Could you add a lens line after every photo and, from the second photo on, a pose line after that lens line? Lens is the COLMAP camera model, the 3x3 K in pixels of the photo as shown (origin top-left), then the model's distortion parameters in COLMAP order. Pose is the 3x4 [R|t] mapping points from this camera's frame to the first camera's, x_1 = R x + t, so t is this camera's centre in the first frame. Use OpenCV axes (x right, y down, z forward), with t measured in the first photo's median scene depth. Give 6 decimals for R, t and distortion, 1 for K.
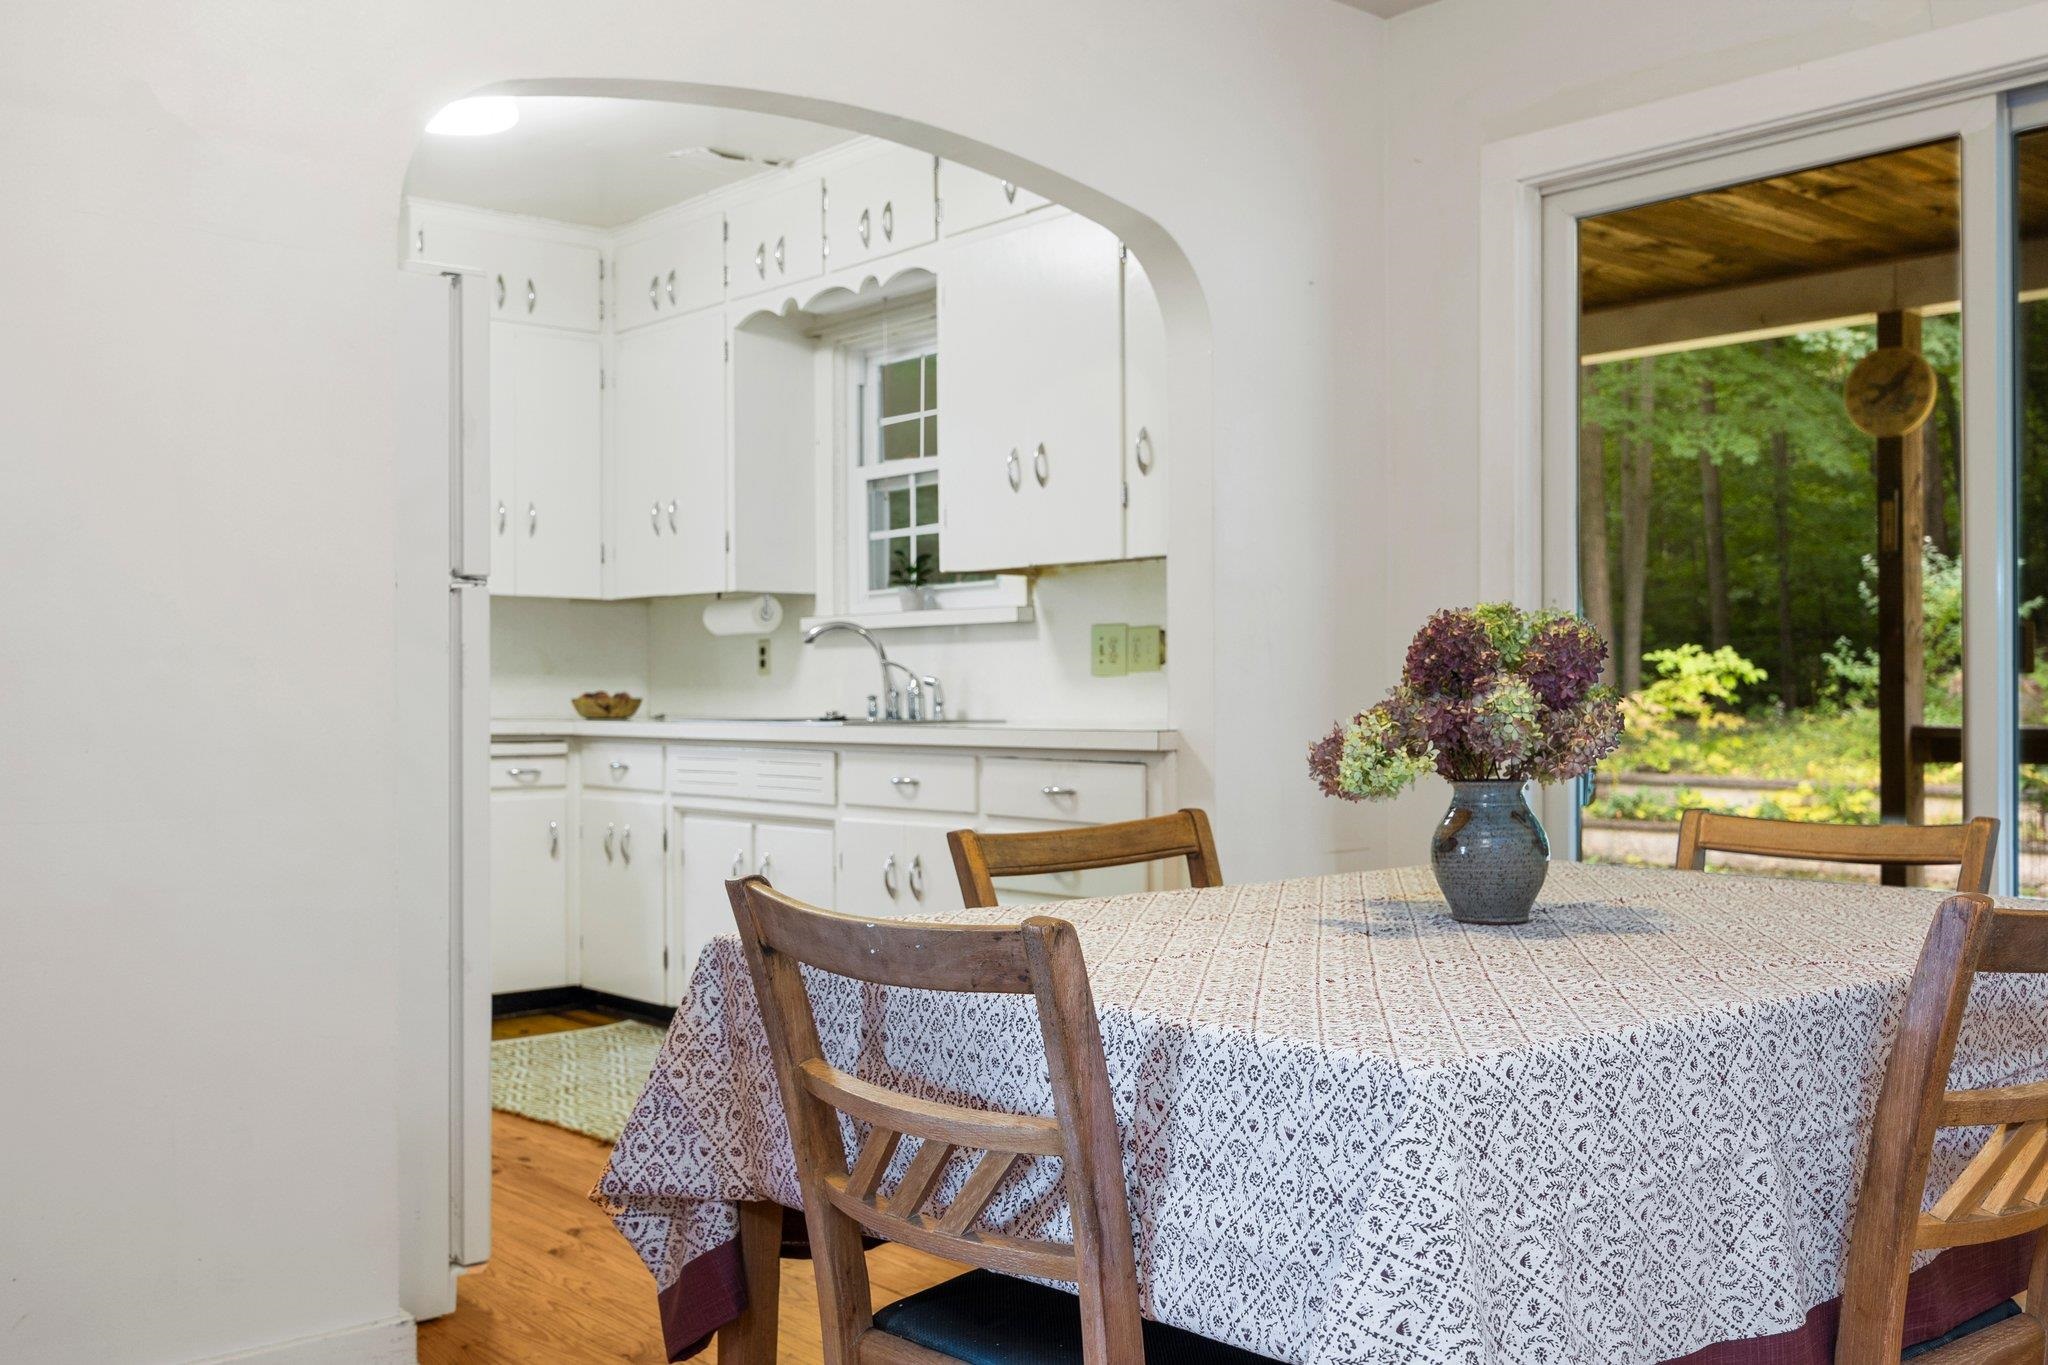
lens RADIAL K [[1936.3, 0, 1024.0], [0, 1936.3, 682.5], [0, 0, 1]] dist [-0.007317, 0.010697]
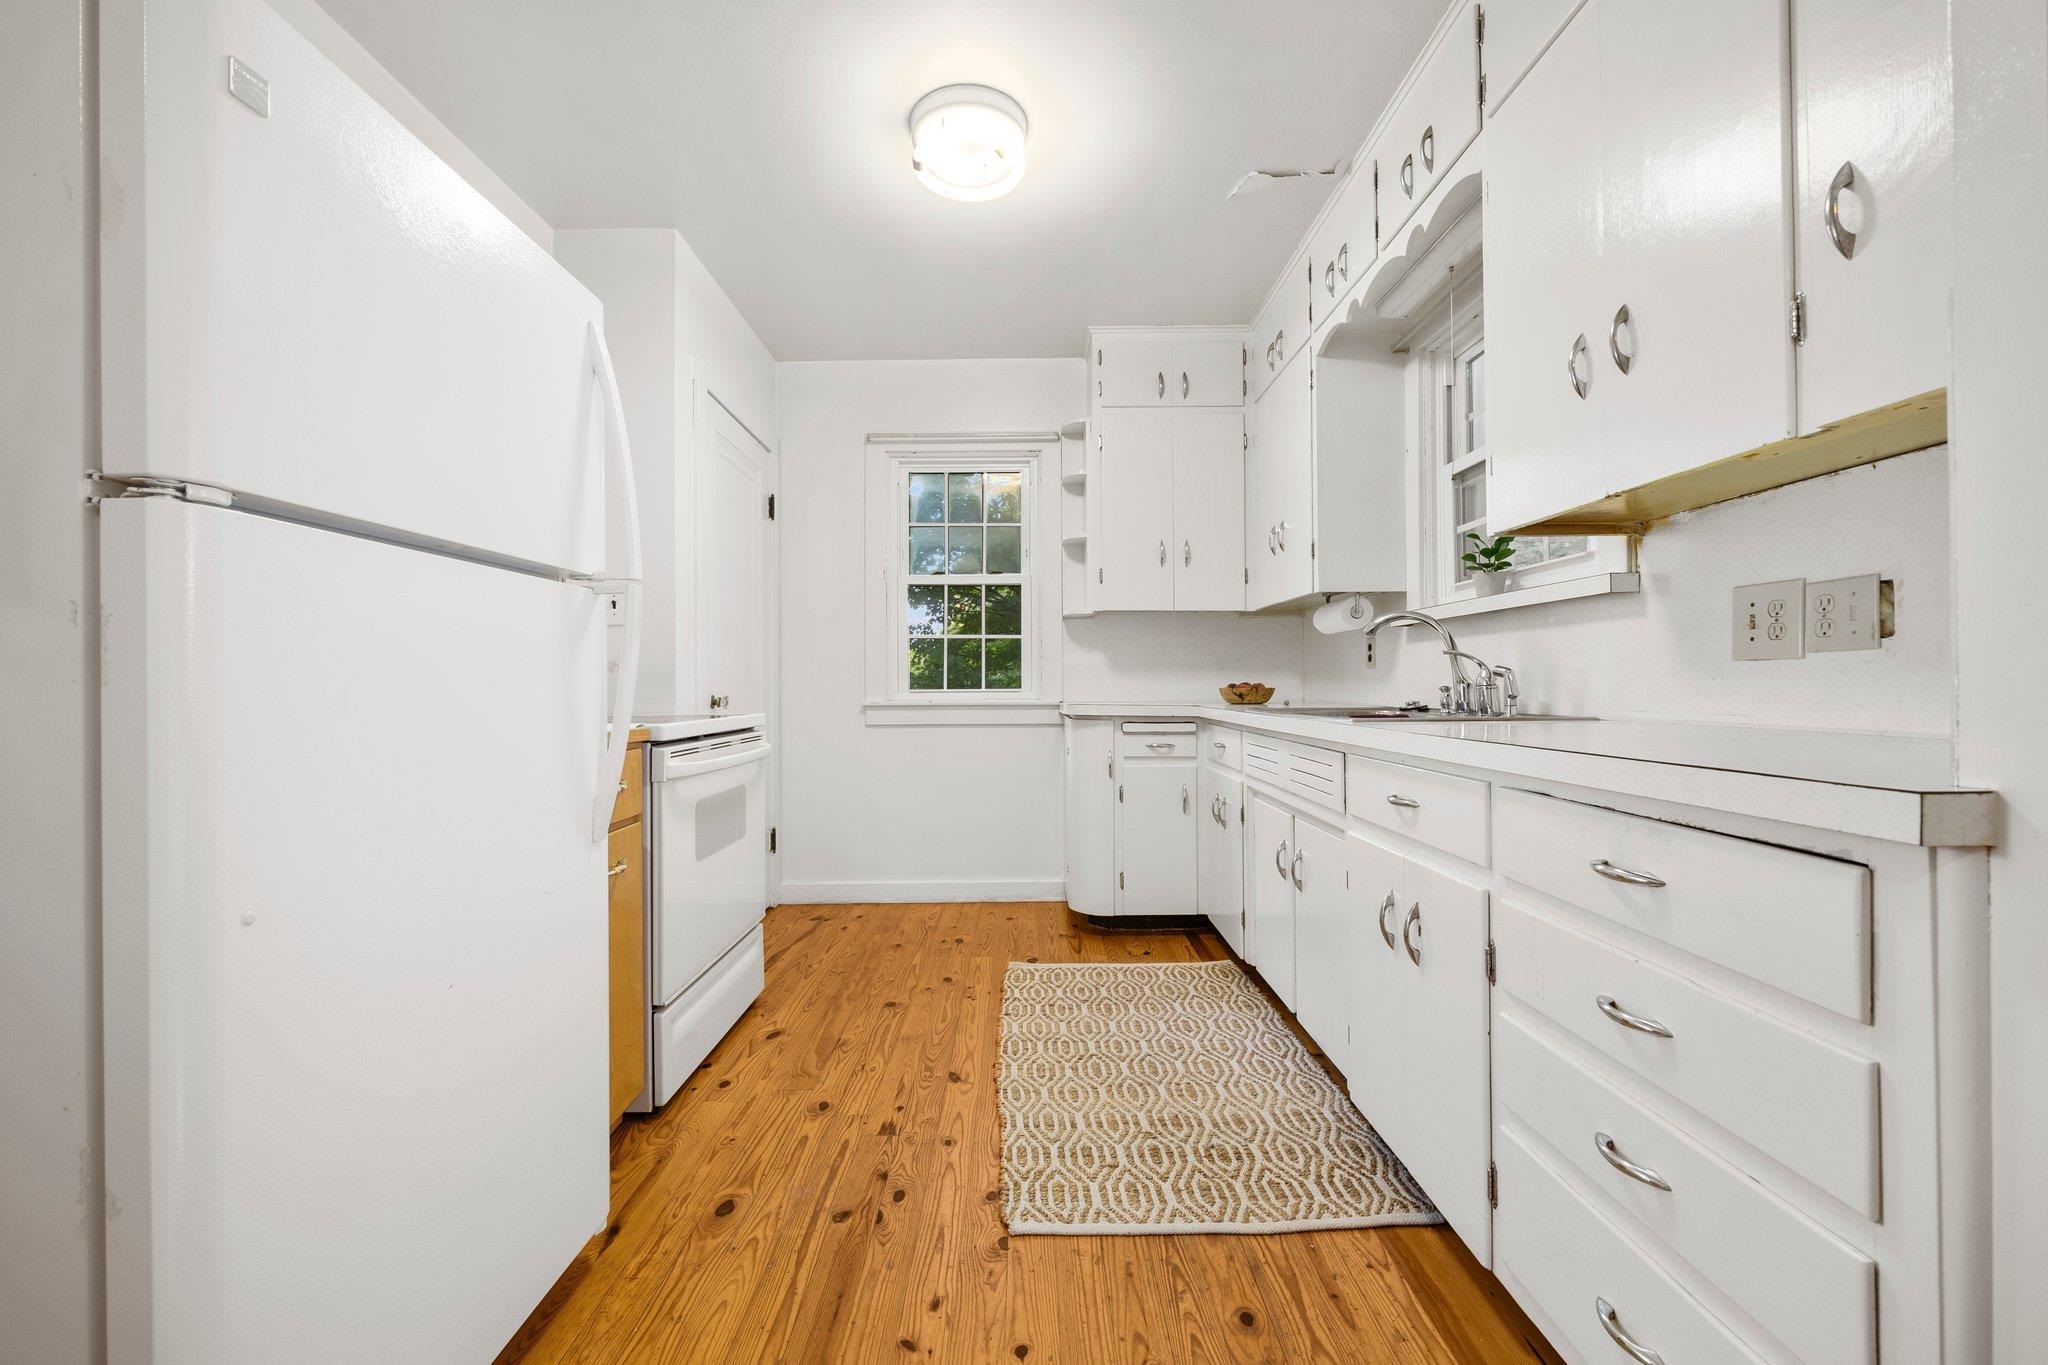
lens RADIAL K [[812.5, 0, 1024.0], [0, 812.5, 682.5], [0, 0, 1]] dist [0.000682, 0.000237]
pose [[0.753951, -0.002034, -0.656928, 0.030305], [0.006724, 0.999967, 0.004621, 0.001223], [0.656896, -0.007901, 0.753939, 0.539915]]
